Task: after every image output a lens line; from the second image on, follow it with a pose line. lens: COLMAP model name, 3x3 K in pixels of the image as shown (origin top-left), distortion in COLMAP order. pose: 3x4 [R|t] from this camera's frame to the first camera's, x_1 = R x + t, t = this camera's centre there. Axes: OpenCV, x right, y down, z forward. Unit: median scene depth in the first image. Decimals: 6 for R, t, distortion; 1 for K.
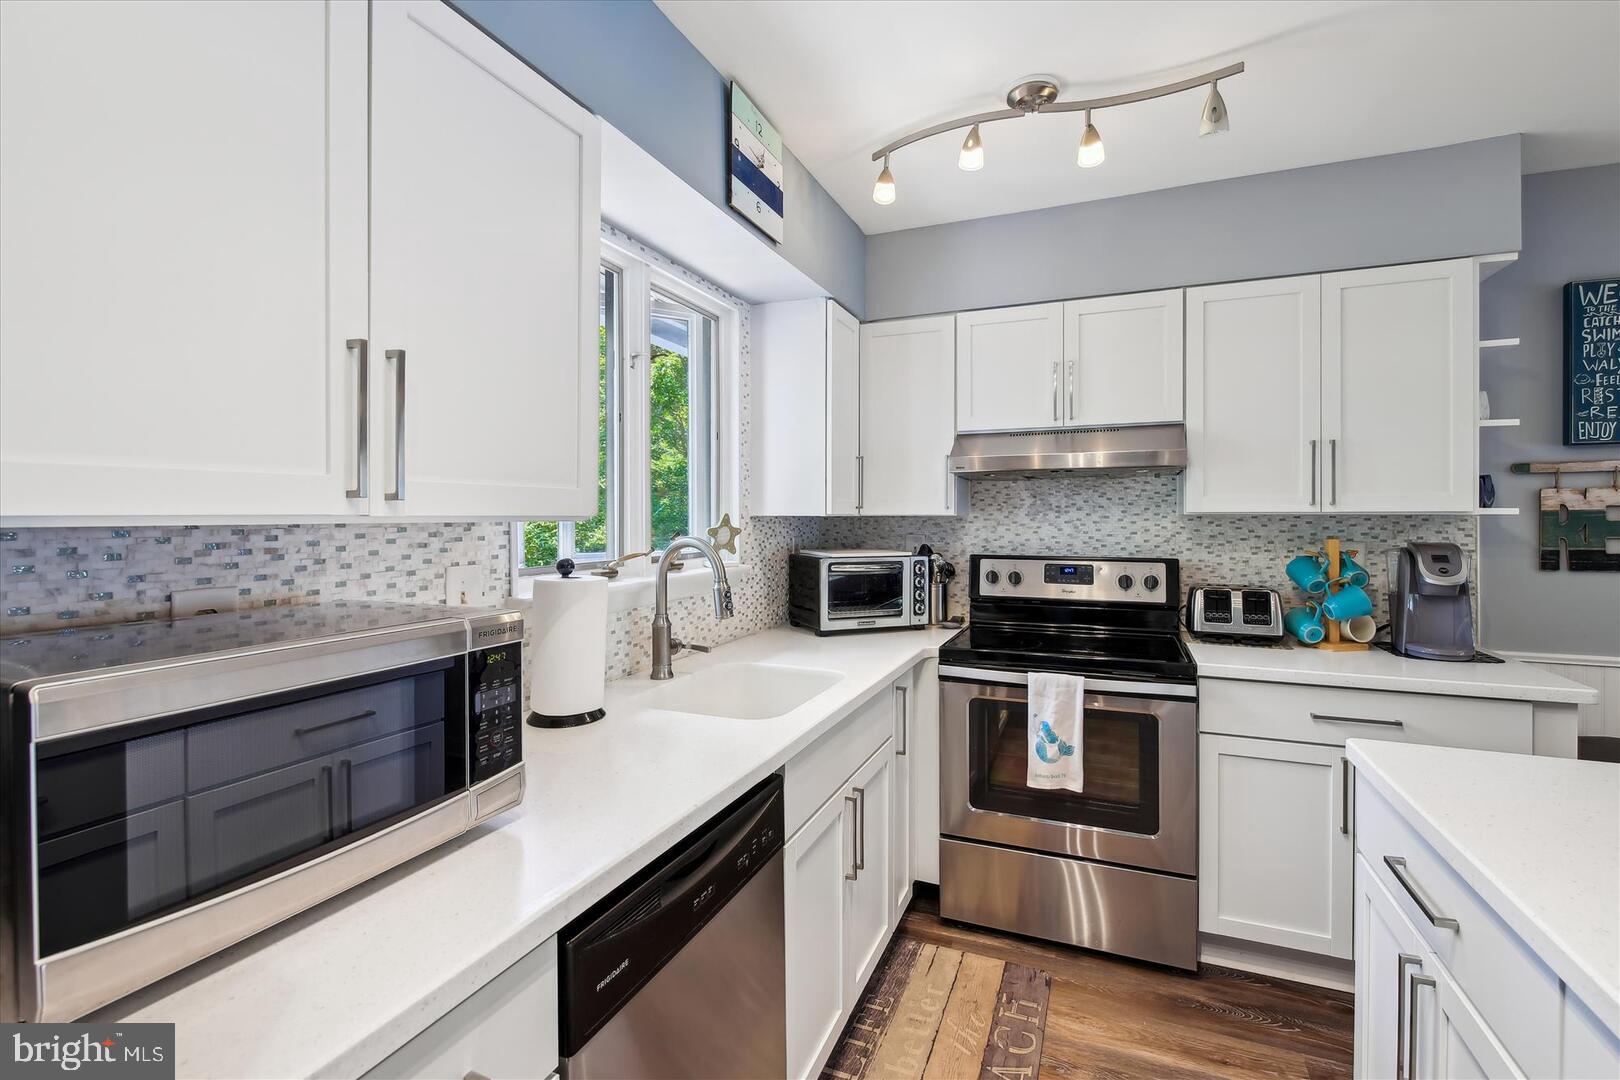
lens RADIAL K [[724.6, 0, 821.6], [0, 724.6, 545.5], [0, 0, 1]] dist [0.001479, 0.000272]
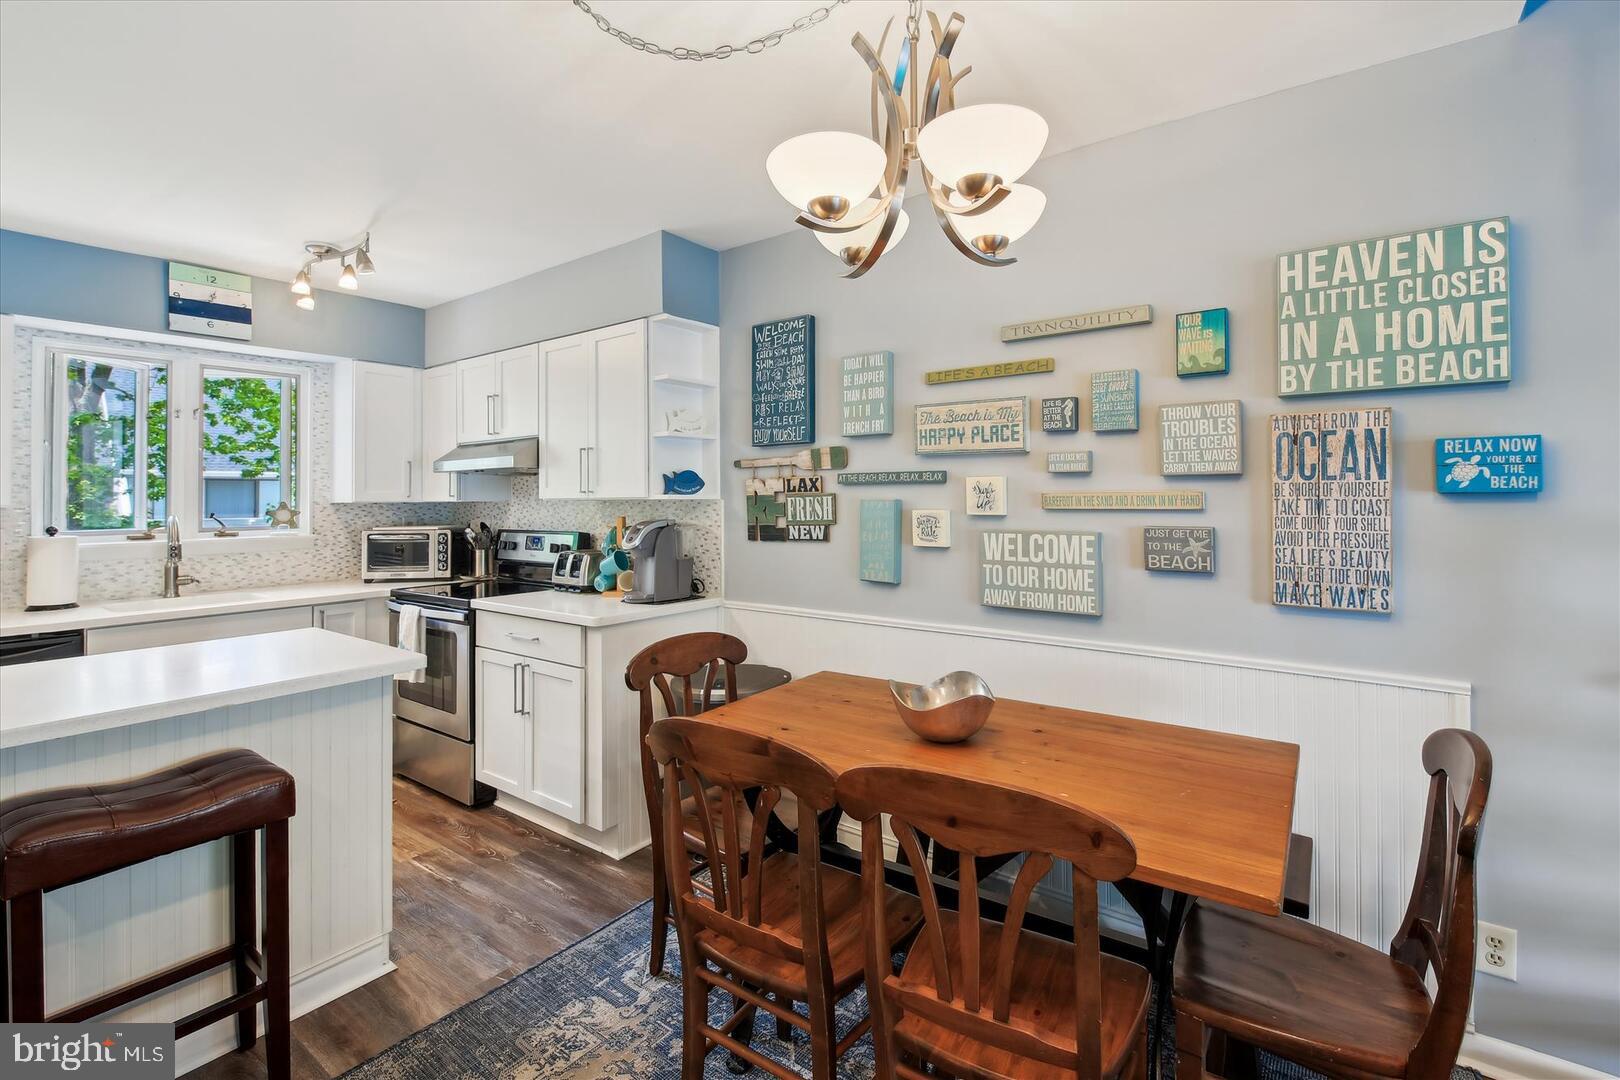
lens RADIAL K [[713.7, 0, 810.6], [0, 713.7, 515.1], [0, 0, 1]] dist [0.001110, 0.000121]
pose [[0.969942, -0.002353, -0.243325, 1.420822], [-0.001816, 0.999855, -0.016908, 0.009591], [0.243329, 0.016842, 0.969798, -0.244785]]
